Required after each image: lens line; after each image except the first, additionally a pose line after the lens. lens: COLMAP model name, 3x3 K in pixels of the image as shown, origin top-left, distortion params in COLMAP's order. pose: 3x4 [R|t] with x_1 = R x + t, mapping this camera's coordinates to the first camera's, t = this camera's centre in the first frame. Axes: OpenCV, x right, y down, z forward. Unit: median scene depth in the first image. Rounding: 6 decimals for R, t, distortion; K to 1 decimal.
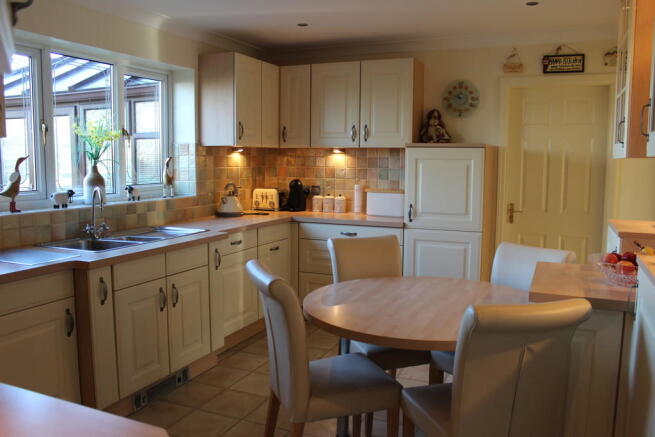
lens RADIAL K [[549.5, 0, 330.9], [0, 549.5, 216.3], [0, 0, 1]] dist [-0.097420, 0.015049]
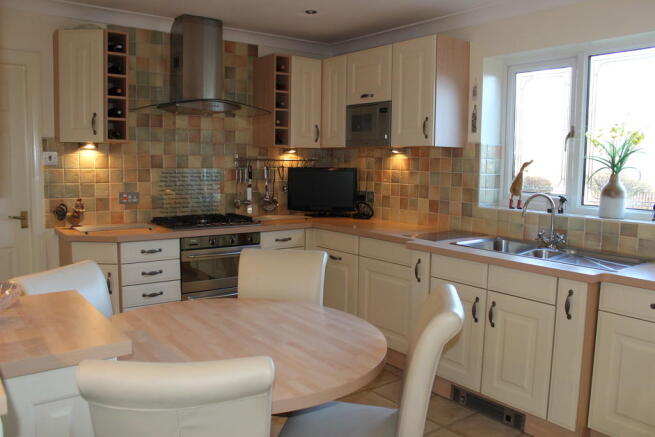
lens RADIAL K [[549.5, 0, 331.4], [0, 549.5, 220.2], [0, 0, 1]] dist [-0.097420, 0.015049]
pose [[-0.483032, 0.080986, -0.871850, 0.619675], [-0.115504, 0.981119, 0.155129, -0.117375], [0.867951, 0.175634, -0.464557, 1.166500]]
